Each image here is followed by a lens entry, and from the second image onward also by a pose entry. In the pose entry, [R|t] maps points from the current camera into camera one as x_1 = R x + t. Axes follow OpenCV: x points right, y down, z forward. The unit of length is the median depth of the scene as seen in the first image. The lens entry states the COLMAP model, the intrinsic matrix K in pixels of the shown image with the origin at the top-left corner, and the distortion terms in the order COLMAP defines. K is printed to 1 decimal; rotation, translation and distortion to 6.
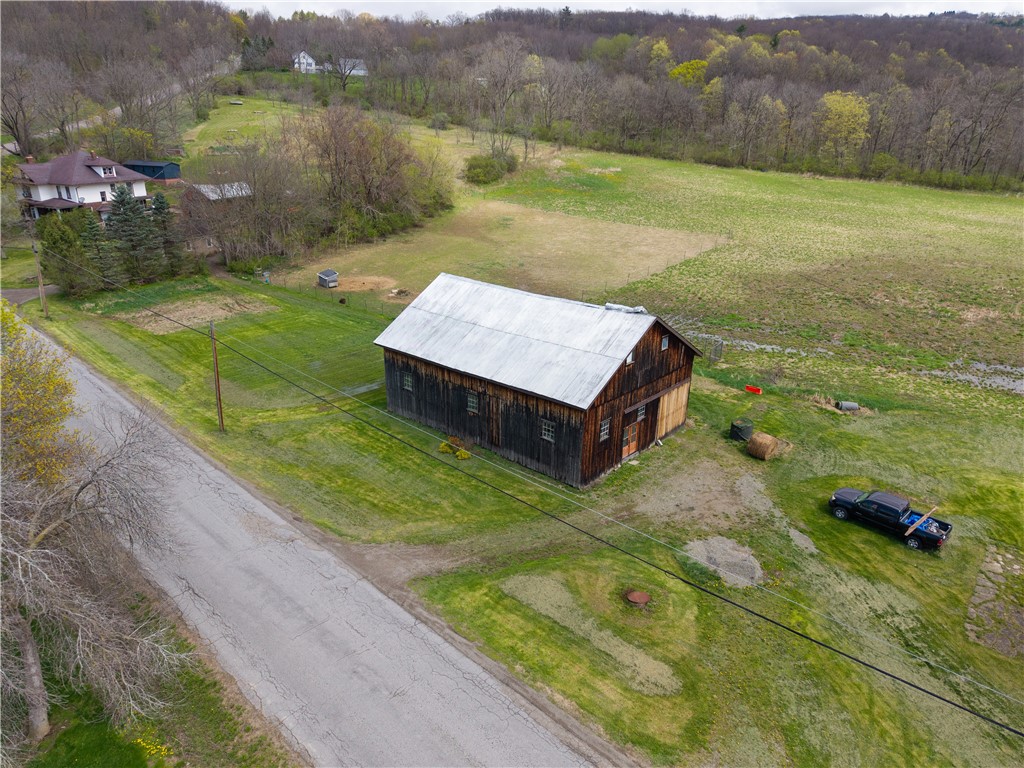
lens RADIAL K [[685.0, 0, 505.8], [0, 685.0, 384.6], [0, 0, 1]] dist [0.010606, -0.008725]
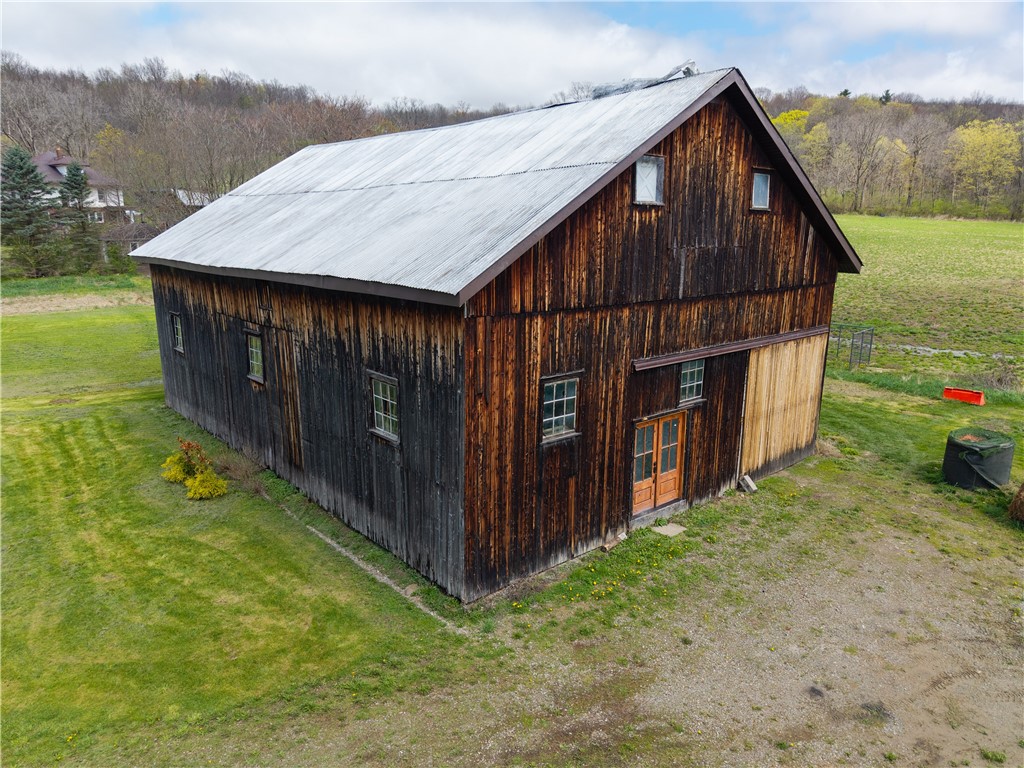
lens RADIAL K [[685.0, 0, 523.0], [0, 685.0, 389.8], [0, 0, 1]] dist [0.010606, -0.008725]
pose [[0.993789, 0.025660, -0.108278, 0.150539], [-0.039819, 0.990621, -0.130706, 0.092624], [0.103909, 0.134206, 0.985491, 0.650942]]
